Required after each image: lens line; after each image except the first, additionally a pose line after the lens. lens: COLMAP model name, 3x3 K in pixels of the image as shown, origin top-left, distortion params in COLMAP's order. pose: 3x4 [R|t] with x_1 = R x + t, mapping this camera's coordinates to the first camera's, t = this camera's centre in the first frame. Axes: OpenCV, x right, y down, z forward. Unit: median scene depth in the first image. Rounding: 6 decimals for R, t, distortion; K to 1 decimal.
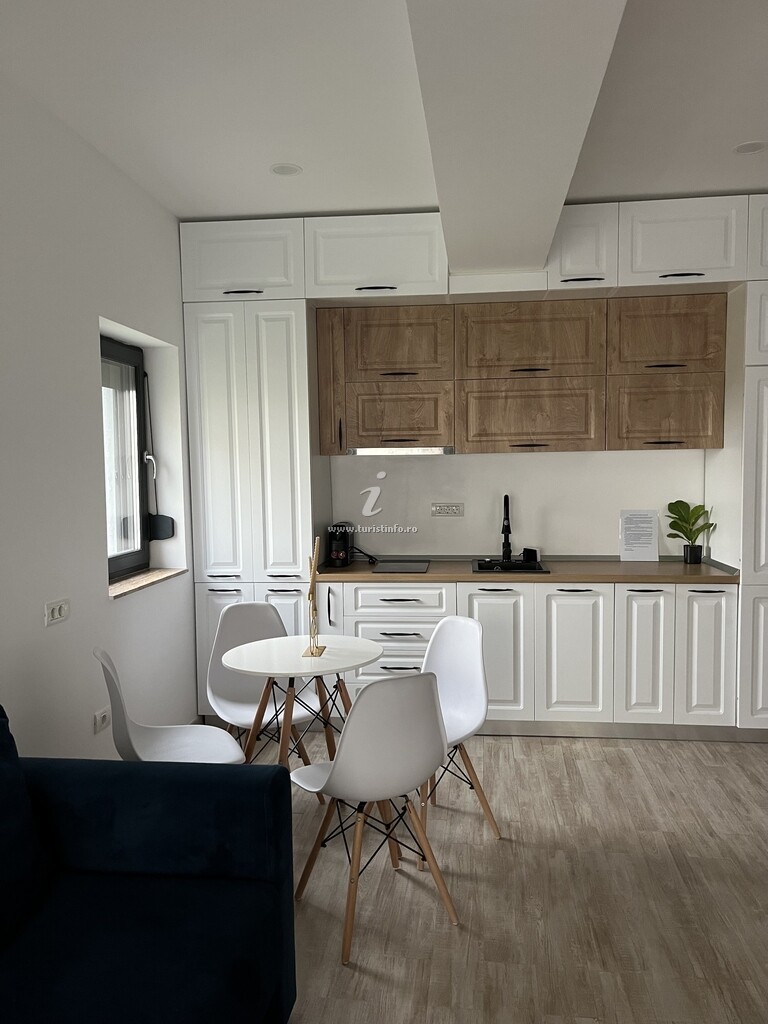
lens RADIAL K [[780.8, 0, 382.8], [0, 780.8, 530.8], [0, 0, 1]] dist [0.057560, -0.126835]
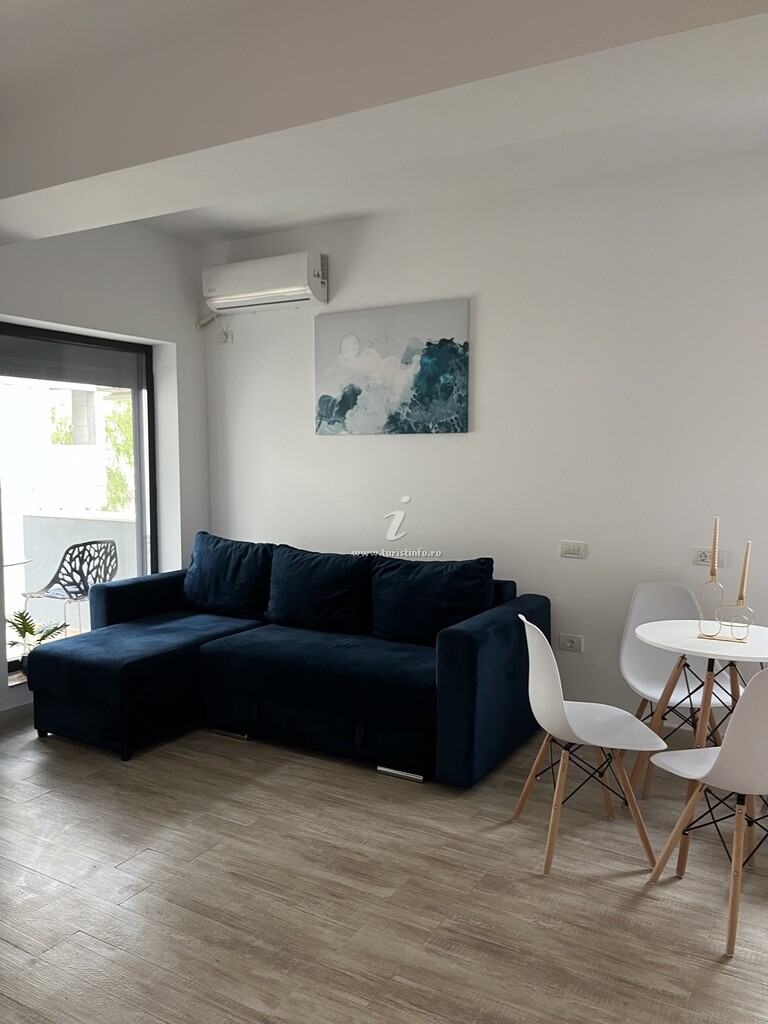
lens RADIAL K [[783.7, 0, 384.0], [0, 783.7, 512.0], [0, 0, 1]] dist [0.050109, -0.072692]
pose [[-0.396087, 0.085638, -0.914211, 1.165516], [-0.072195, 0.989654, 0.123984, -0.114725], [0.915371, 0.115110, -0.385806, 1.196679]]
